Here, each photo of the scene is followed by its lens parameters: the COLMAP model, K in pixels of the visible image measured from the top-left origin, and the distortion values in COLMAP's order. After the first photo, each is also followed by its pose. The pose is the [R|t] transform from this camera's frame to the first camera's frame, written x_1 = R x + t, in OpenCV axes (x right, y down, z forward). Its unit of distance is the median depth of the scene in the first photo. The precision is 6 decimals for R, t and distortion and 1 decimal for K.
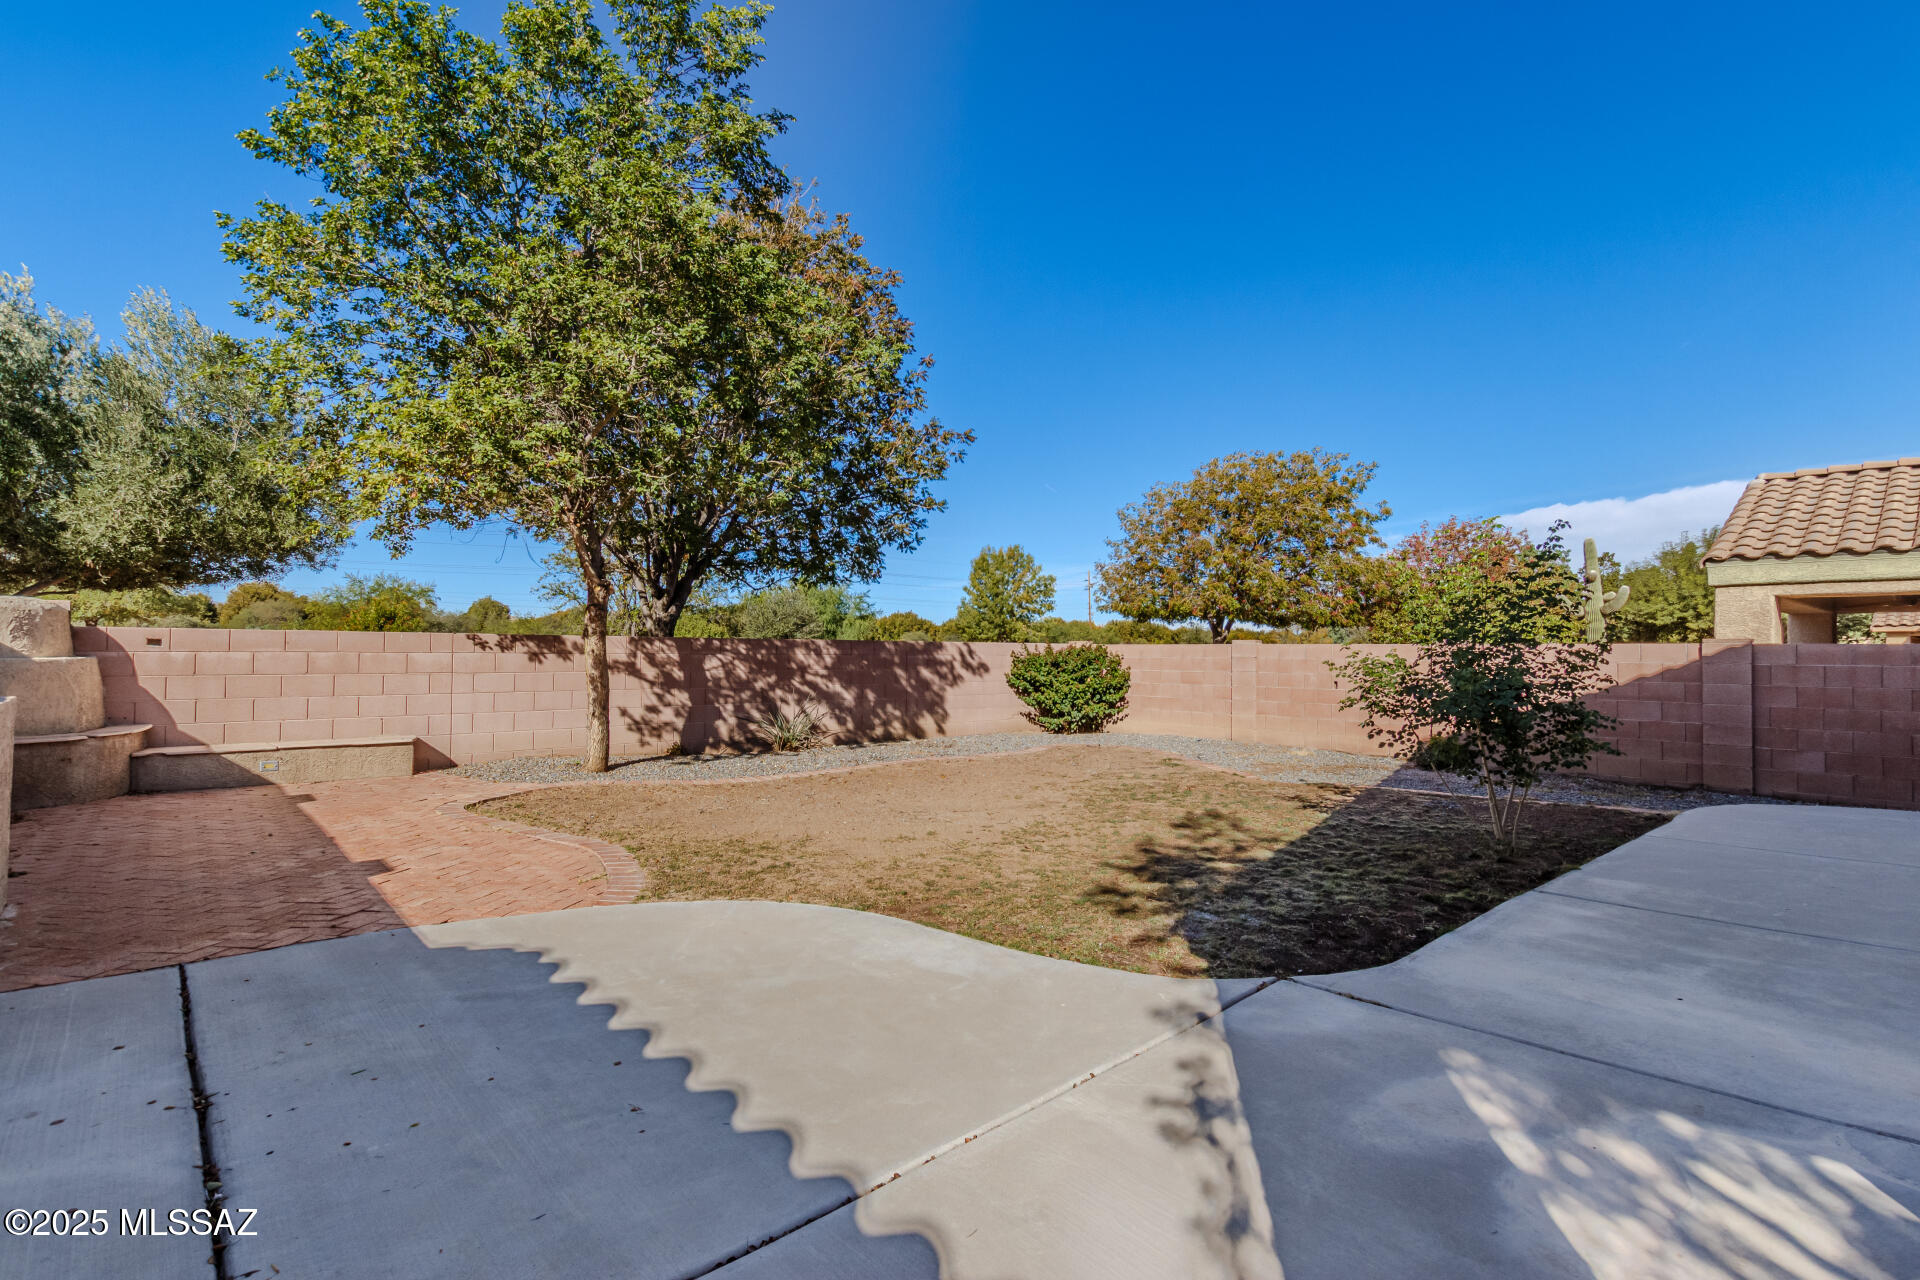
lens RADIAL K [[928.0, 0, 973.3], [0, 928.0, 638.7], [0, 0, 1]] dist [0.021194, -0.005882]
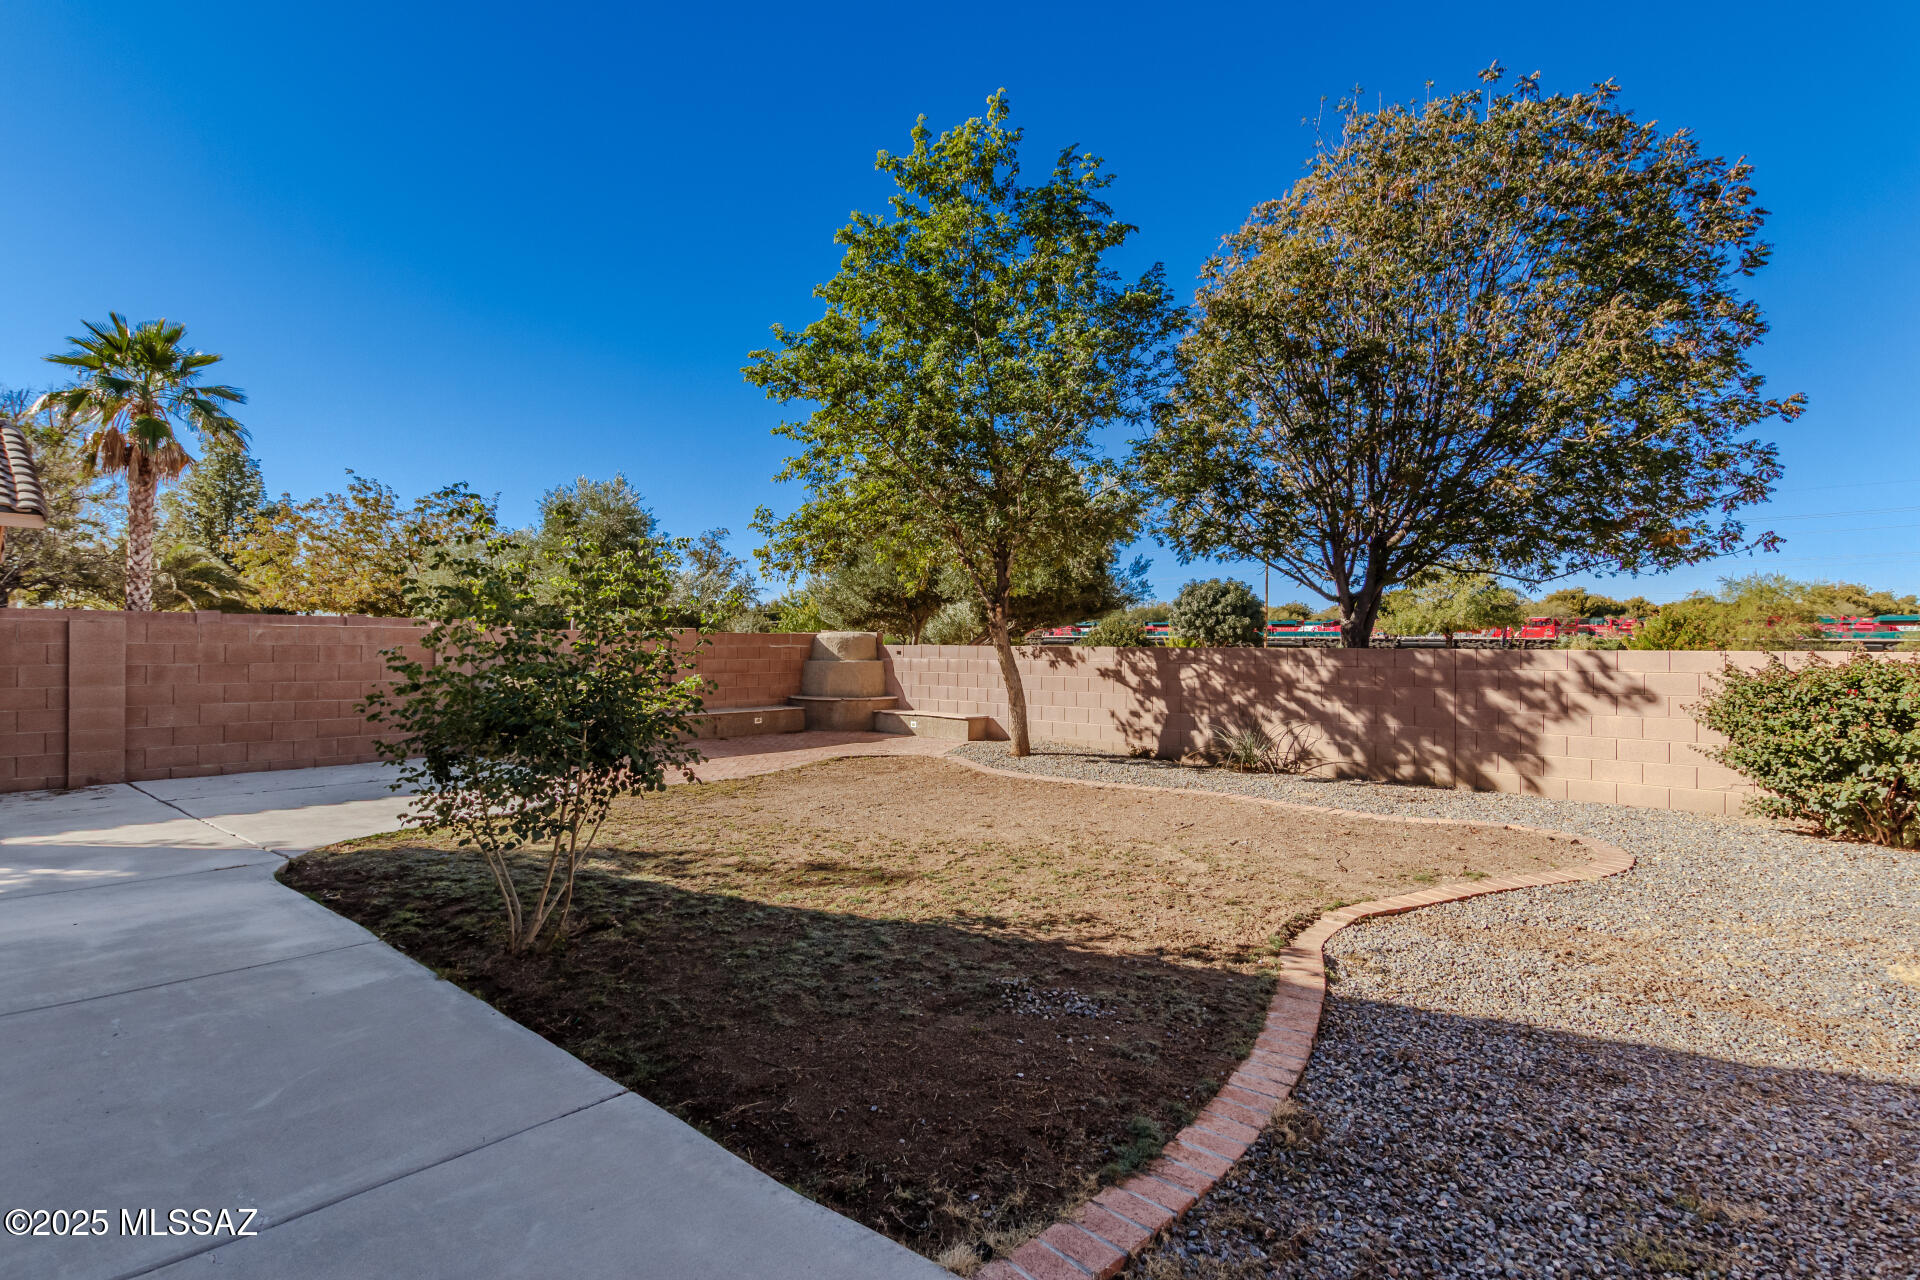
lens RADIAL K [[928.0, 0, 967.0], [0, 928.0, 649.7], [0, 0, 1]] dist [0.021194, -0.005882]
pose [[0.115345, 0.002524, -0.993322, 0.681367], [0.012244, 0.999917, 0.003962, -0.006029], [0.993250, -0.012620, 0.115304, 0.639473]]
